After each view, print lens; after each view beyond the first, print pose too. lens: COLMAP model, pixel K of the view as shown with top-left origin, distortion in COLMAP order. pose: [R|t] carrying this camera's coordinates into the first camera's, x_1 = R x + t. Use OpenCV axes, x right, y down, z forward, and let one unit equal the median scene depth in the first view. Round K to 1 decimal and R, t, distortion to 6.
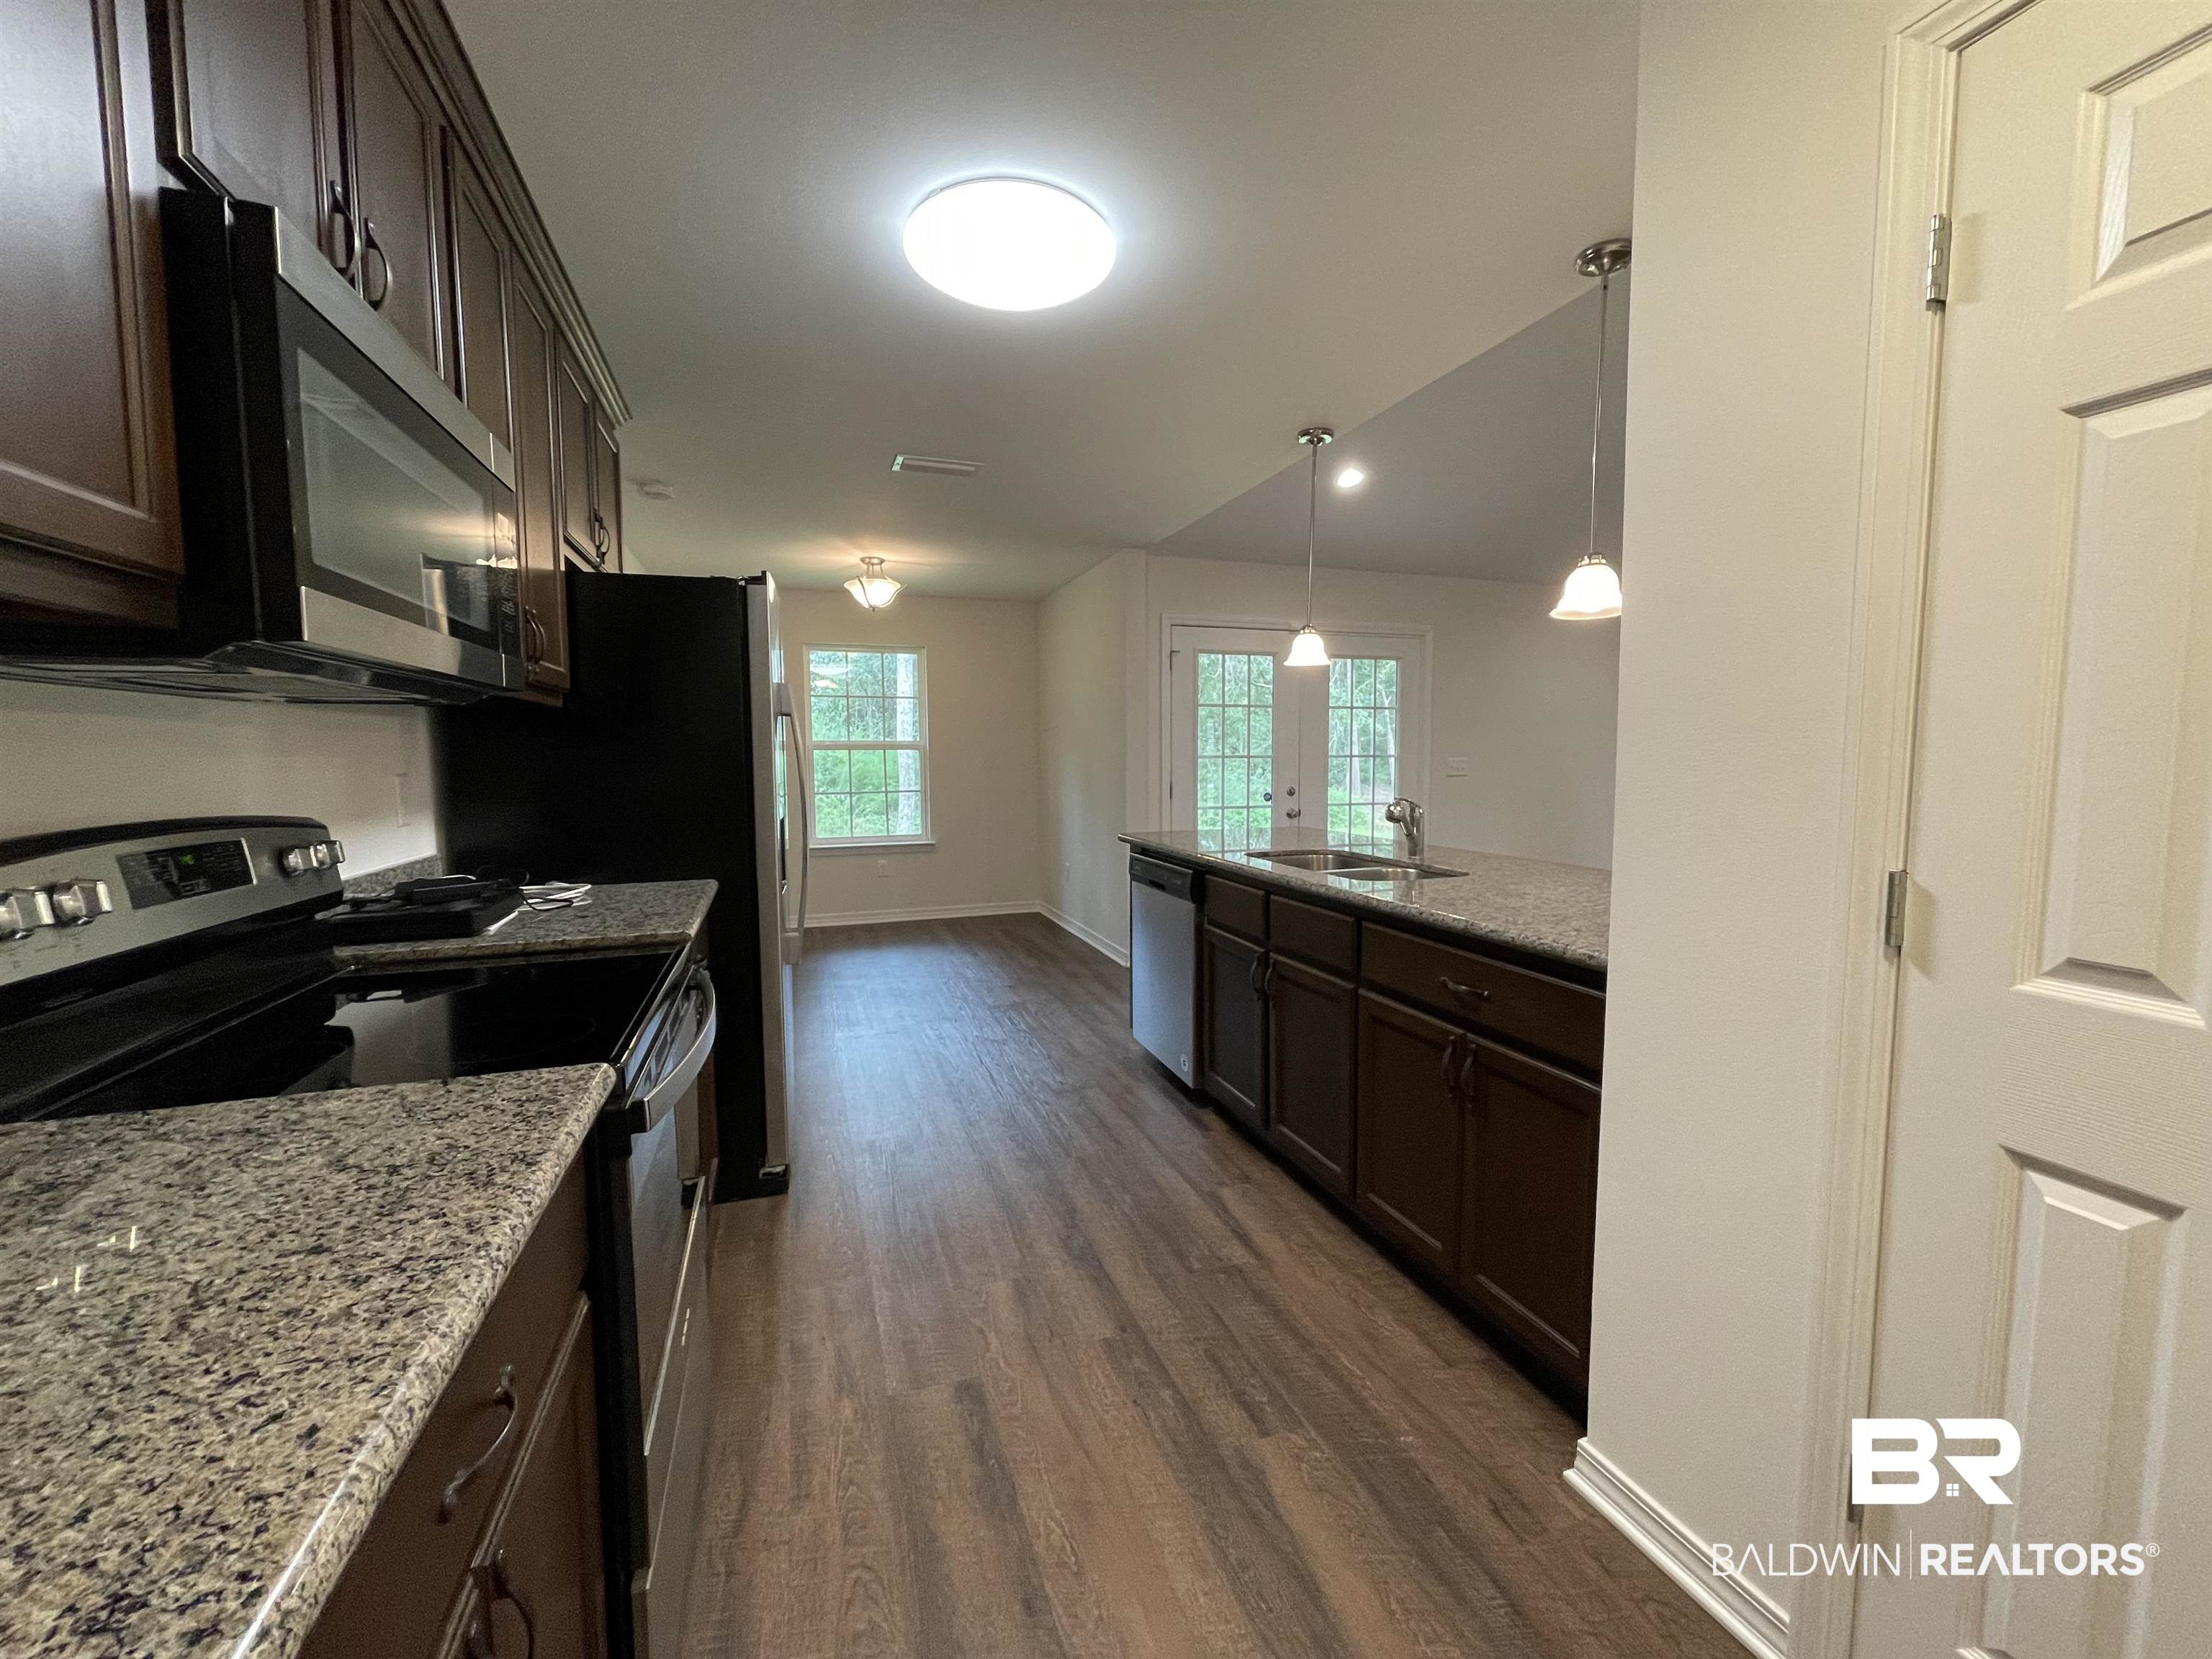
lens RADIAL K [[888.0, 0, 1111.1], [0, 888.0, 821.2], [0, 0, 1]] dist [0.002144, 0.000109]
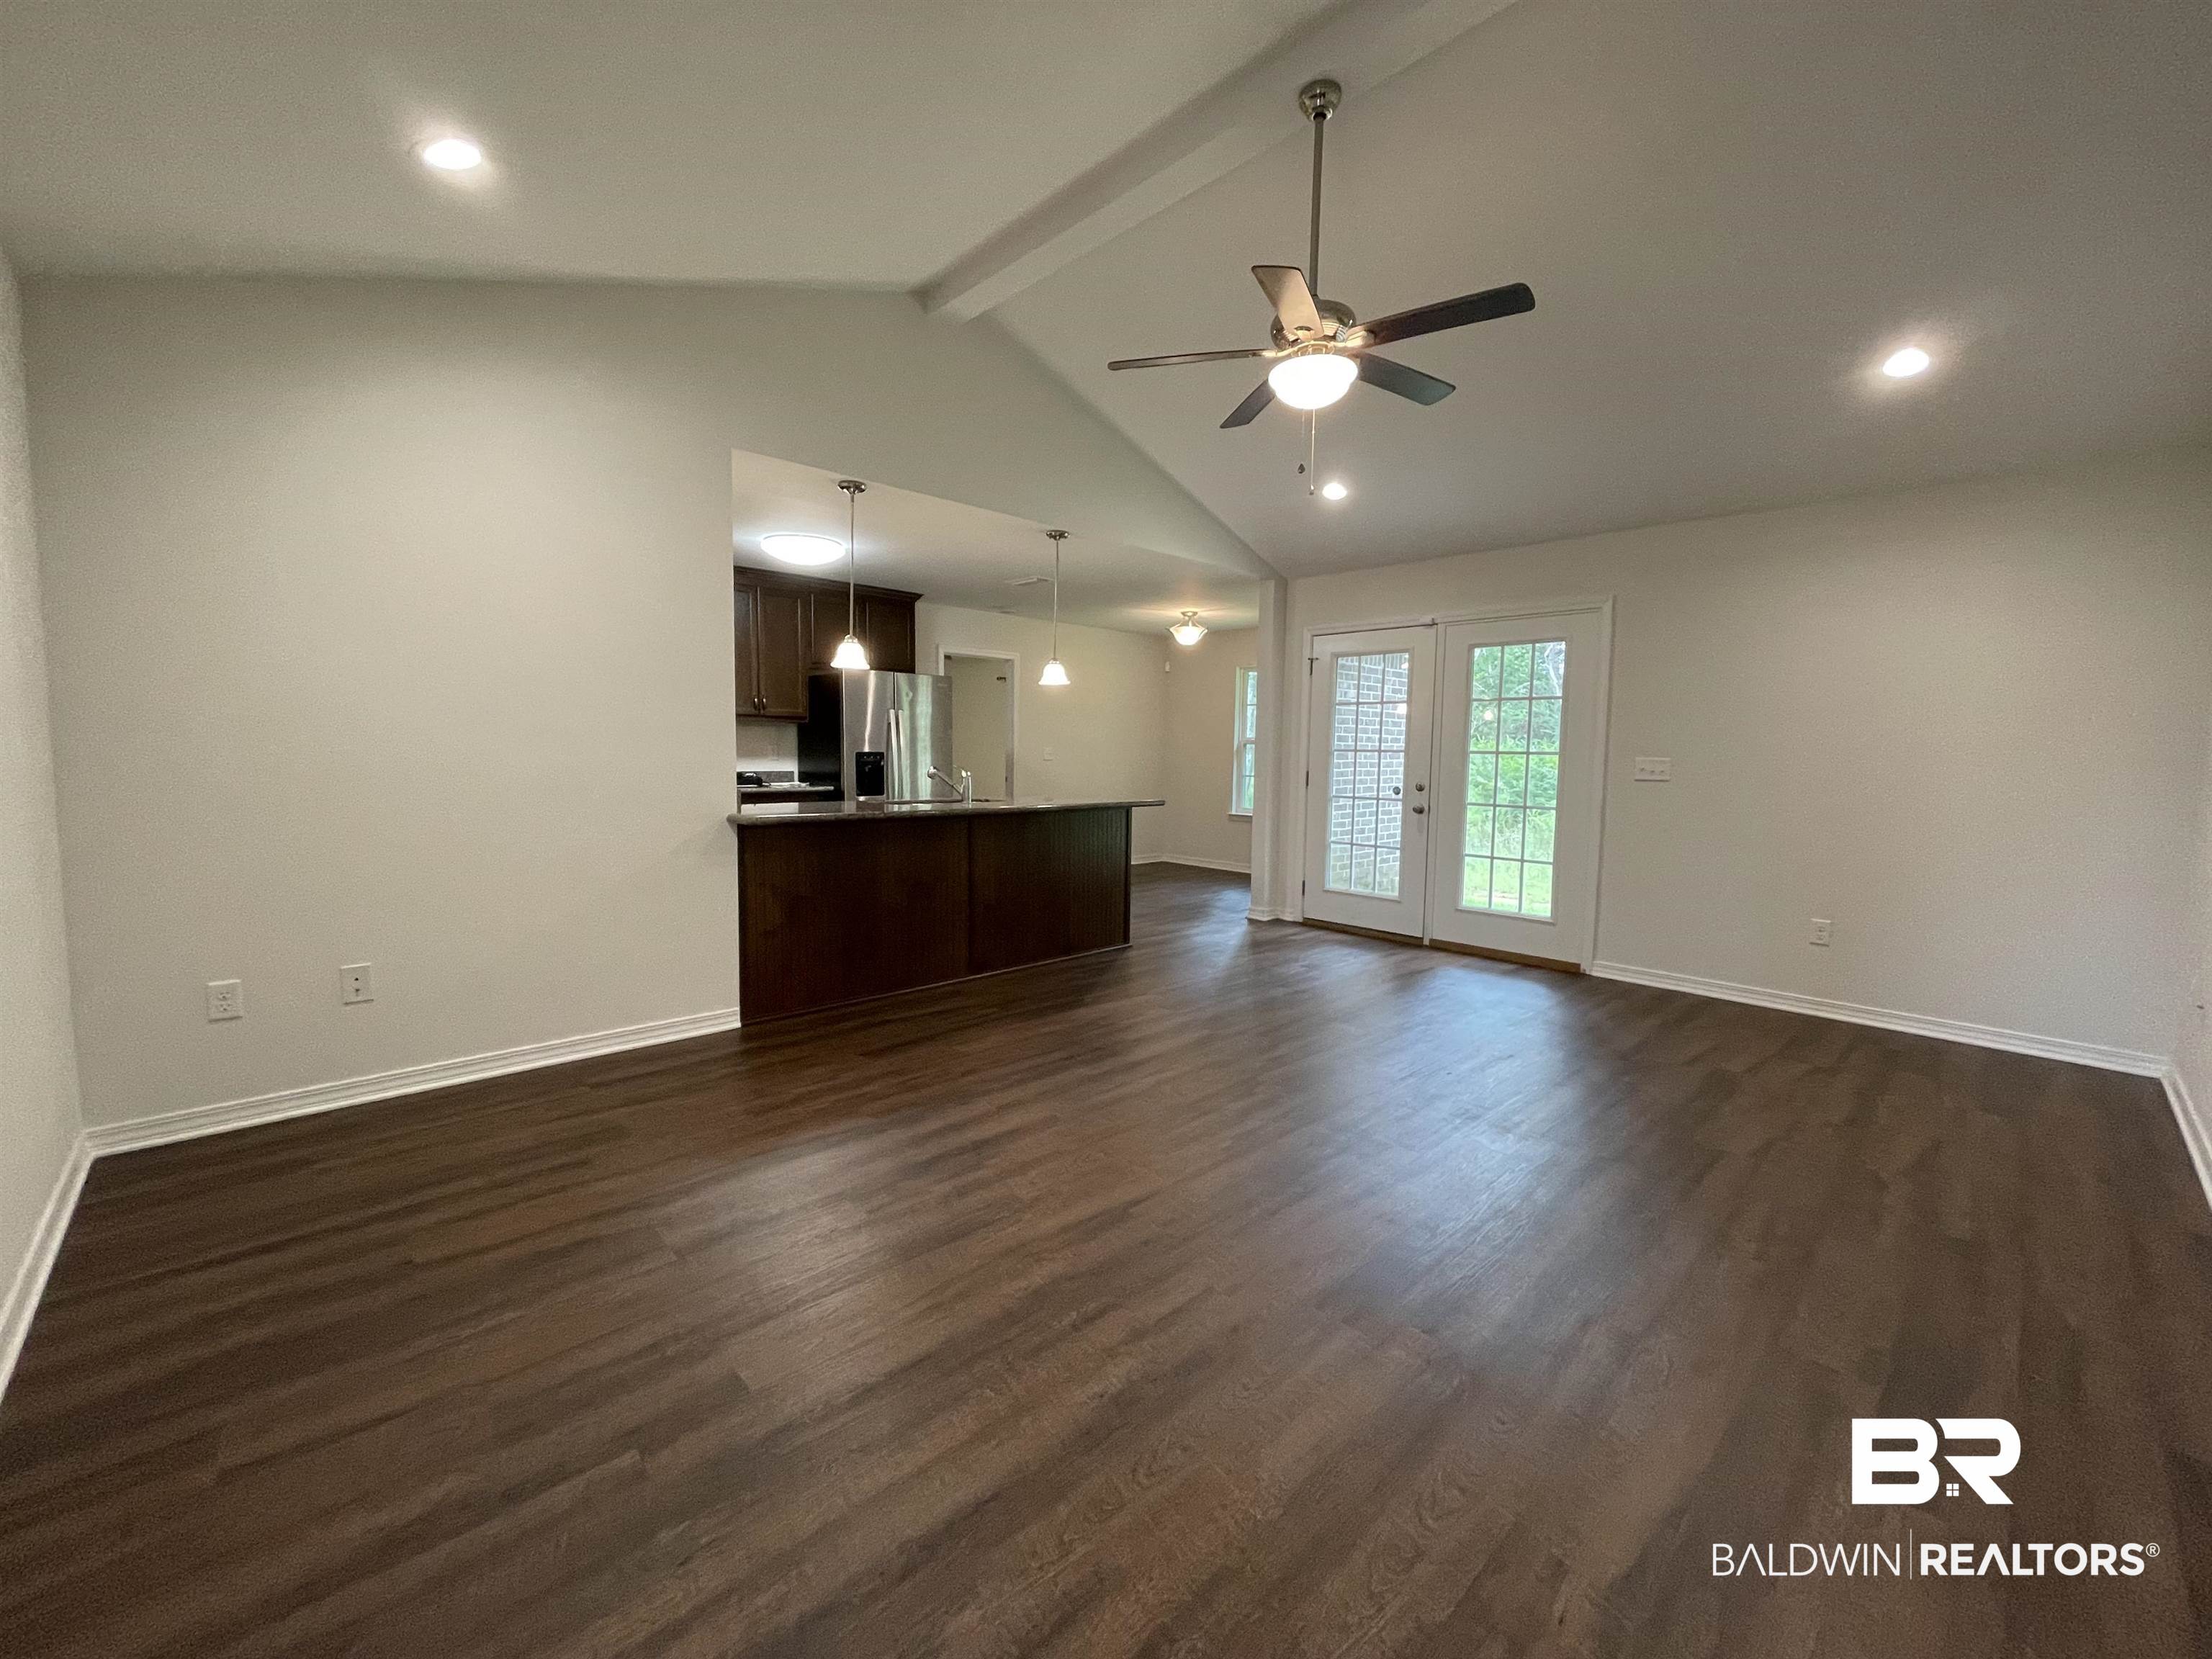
lens RADIAL K [[893.9, 0, 1101.5], [0, 893.9, 814.1], [0, 0, 1]] dist [0.000087, -0.000110]
pose [[0.405268, 0.075797, -0.911050, 0.998376], [-0.084317, 0.995408, 0.045308, -0.018882], [0.910301, 0.058455, 0.409798, 0.272583]]
